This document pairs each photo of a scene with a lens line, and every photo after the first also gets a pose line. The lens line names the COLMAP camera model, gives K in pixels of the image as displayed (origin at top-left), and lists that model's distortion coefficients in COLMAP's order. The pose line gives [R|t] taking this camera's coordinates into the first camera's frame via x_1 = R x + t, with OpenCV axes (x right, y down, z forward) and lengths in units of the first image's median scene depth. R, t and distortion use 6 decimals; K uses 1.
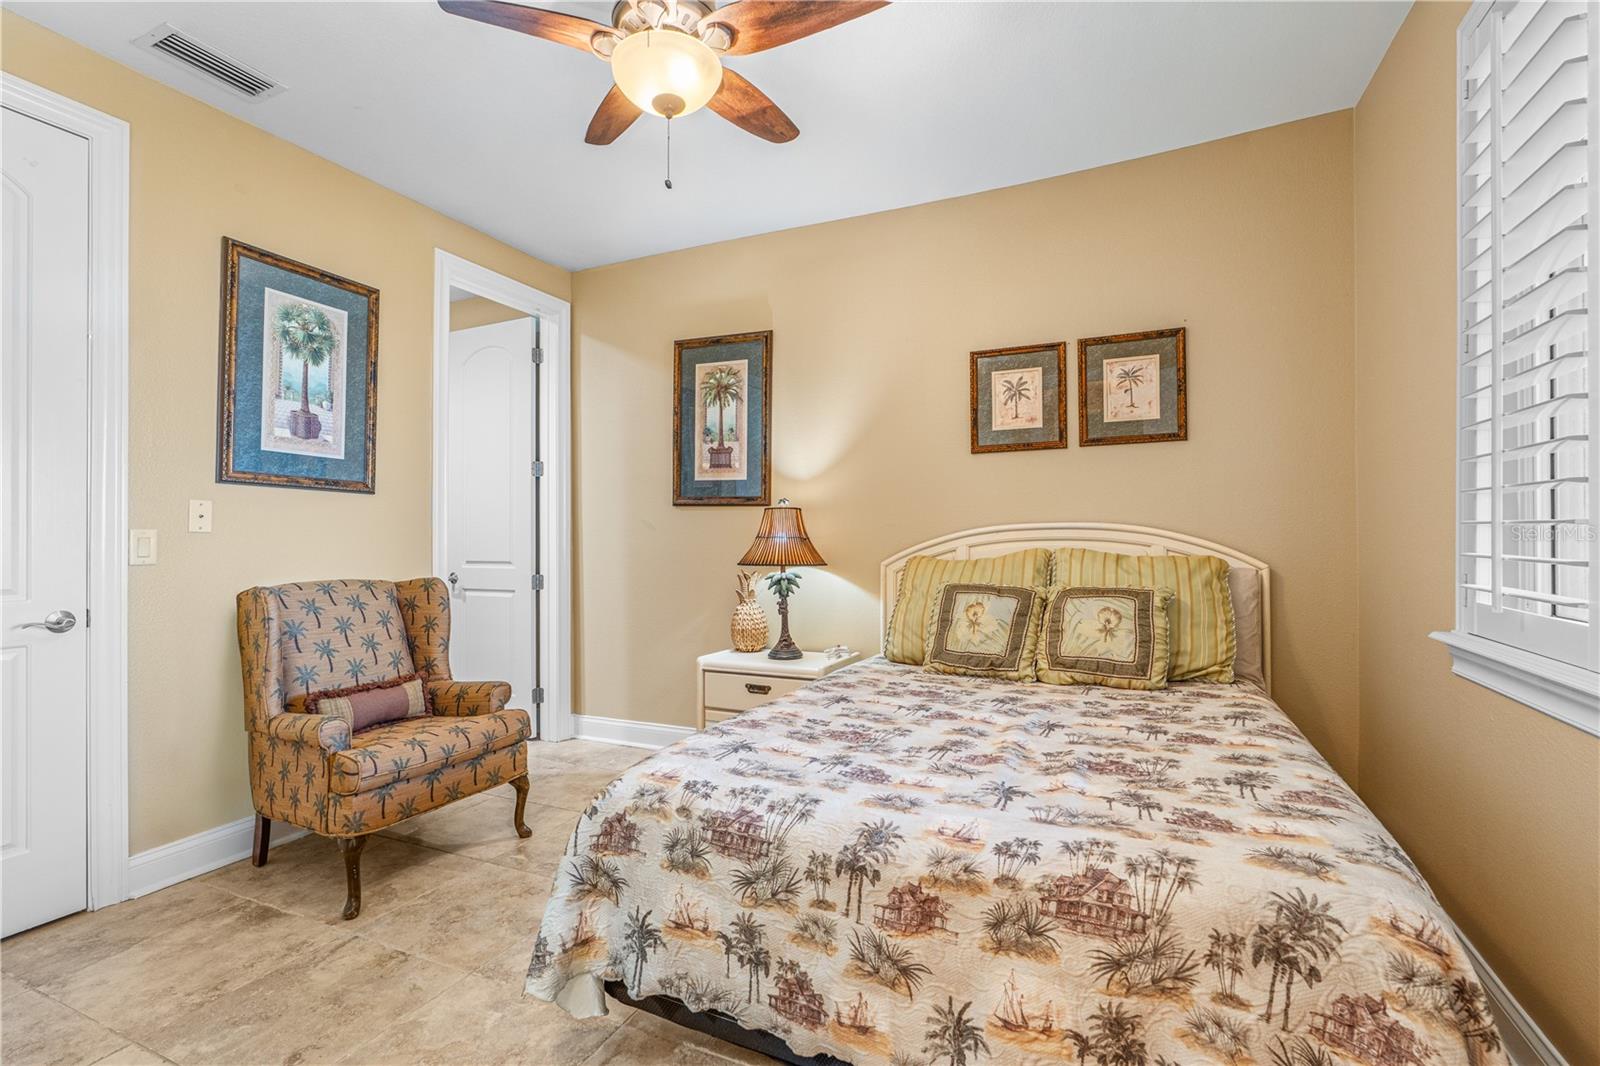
lens RADIAL K [[723.3, 0, 809.5], [0, 723.3, 532.2], [0, 0, 1]] dist [-0.004454, 0.002069]
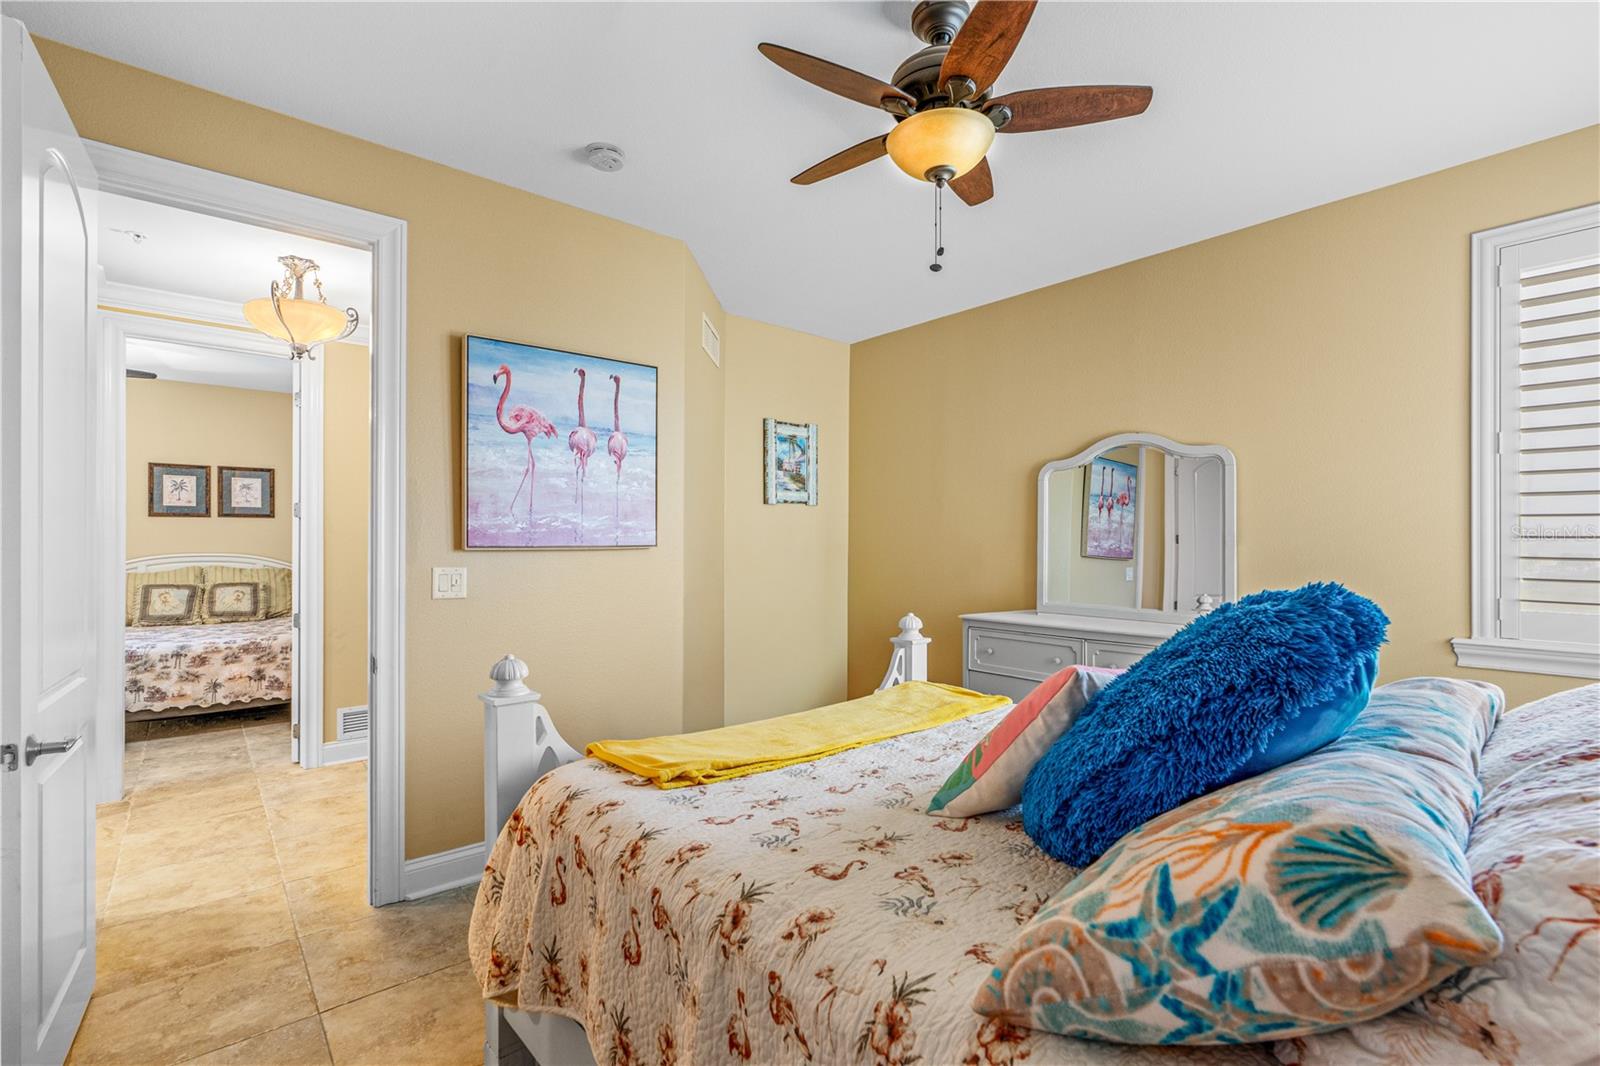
lens RADIAL K [[723.3, 0, 809.7], [0, 723.3, 541.3], [0, 0, 1]] dist [-0.004454, 0.002069]
pose [[0.428046, 0.008314, 0.903719, -0.896445], [-0.011217, 0.999930, -0.003886, -0.067838], [-0.903687, -0.008474, 0.428109, -1.657922]]
